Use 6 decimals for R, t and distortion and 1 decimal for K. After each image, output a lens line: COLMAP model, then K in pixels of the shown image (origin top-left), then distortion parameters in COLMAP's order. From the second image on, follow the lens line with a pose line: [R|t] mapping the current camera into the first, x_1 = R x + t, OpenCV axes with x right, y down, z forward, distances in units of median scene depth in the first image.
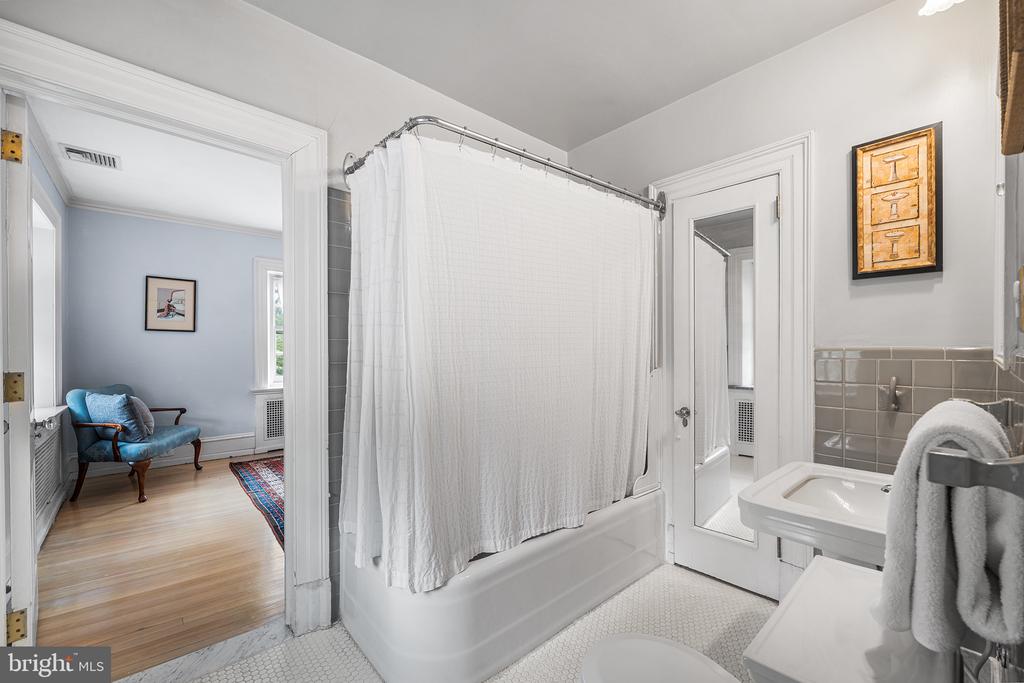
lens RADIAL K [[418.0, 0, 514.2], [0, 418.0, 350.0], [0, 0, 1]] dist [0.002948, 0.000309]
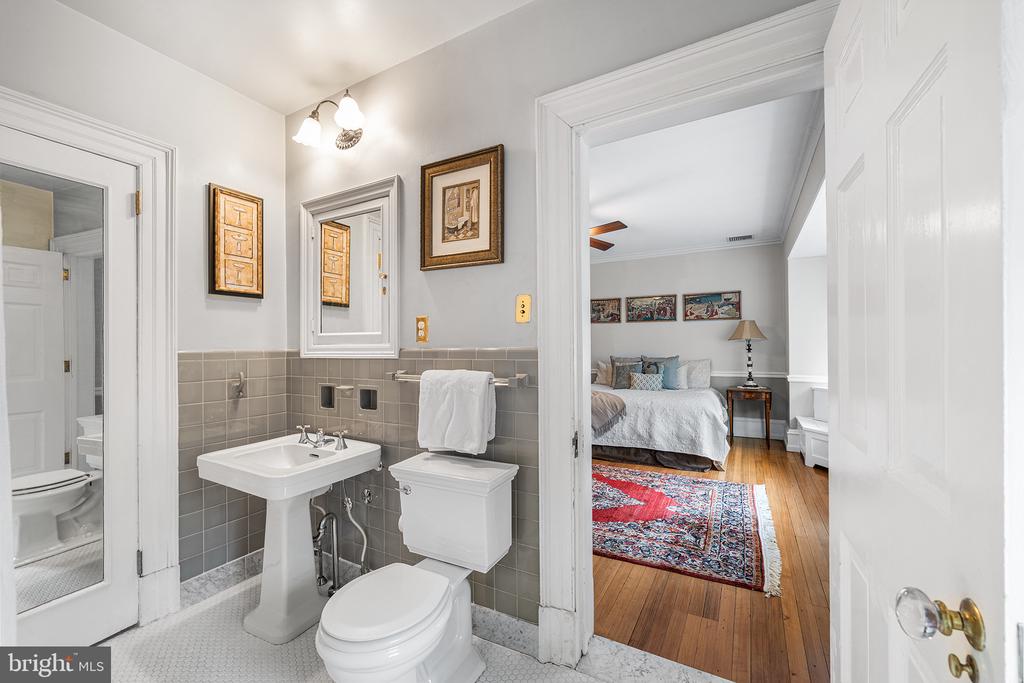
lens RADIAL K [[418.0, 0, 513.9], [0, 418.0, 342.6], [0, 0, 1]] dist [0.002948, 0.000309]
pose [[-0.330272, 0.012666, 0.943801, -0.634216], [0.011921, 0.999886, -0.009247, -0.006983], [-0.943810, 0.008197, -0.330385, 0.608305]]
